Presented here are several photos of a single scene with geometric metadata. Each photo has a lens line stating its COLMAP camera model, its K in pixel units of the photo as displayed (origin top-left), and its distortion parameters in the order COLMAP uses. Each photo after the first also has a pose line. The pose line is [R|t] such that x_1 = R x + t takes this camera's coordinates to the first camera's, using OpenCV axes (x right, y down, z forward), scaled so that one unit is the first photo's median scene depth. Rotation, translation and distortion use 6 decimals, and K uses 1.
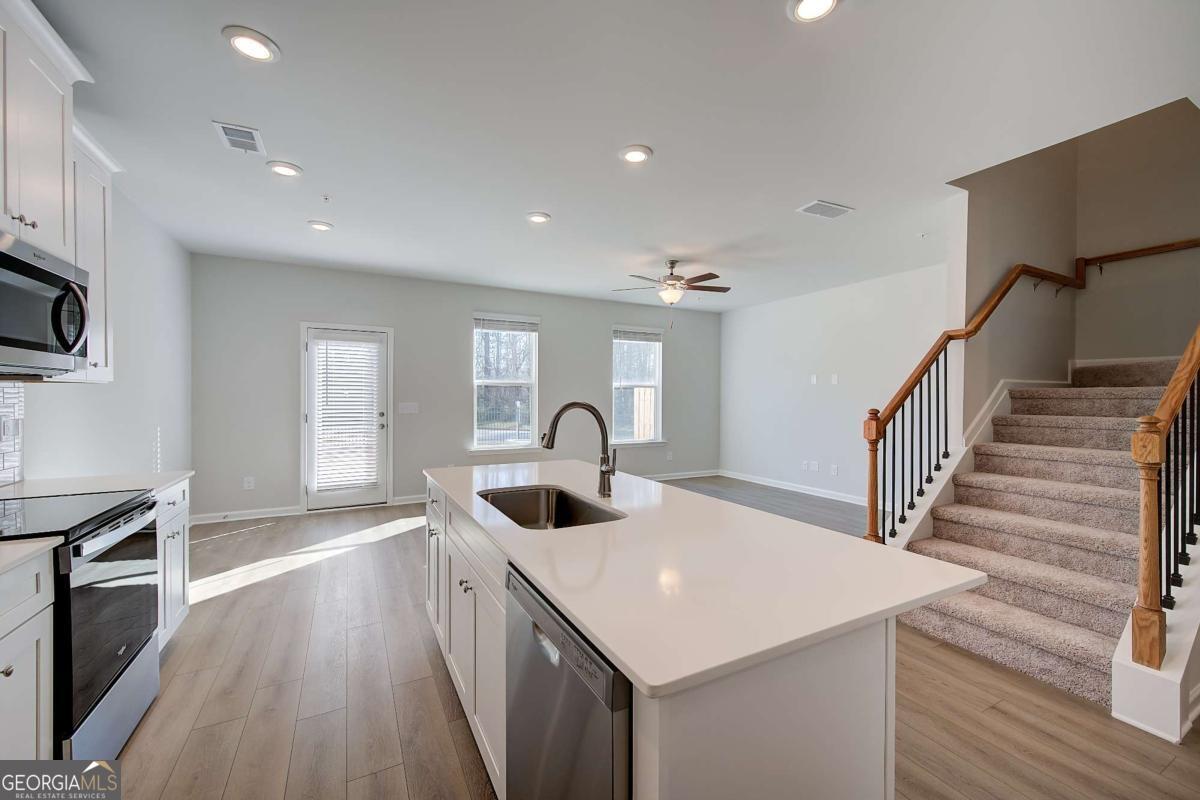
lens RADIAL K [[505.5, 0, 591.8], [0, 505.5, 398.9], [0, 0, 1]] dist [0.009999, -0.002029]
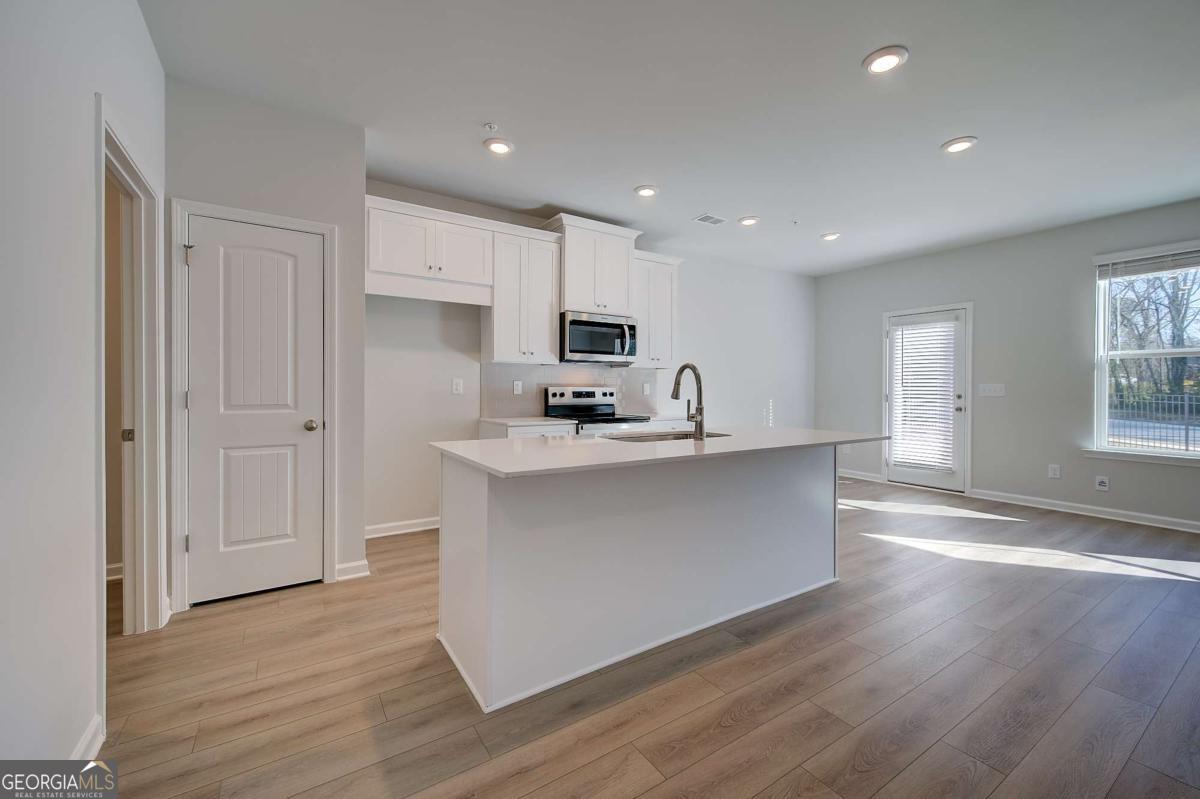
lens RADIAL K [[505.5, 0, 614.5], [0, 505.5, 393.1], [0, 0, 1]] dist [0.009999, -0.002029]
pose [[0.113203, 0.006729, -0.993549, 0.479459], [-0.011137, 0.999923, 0.005504, 0.027589], [0.993509, 0.010442, 0.113269, 0.273520]]
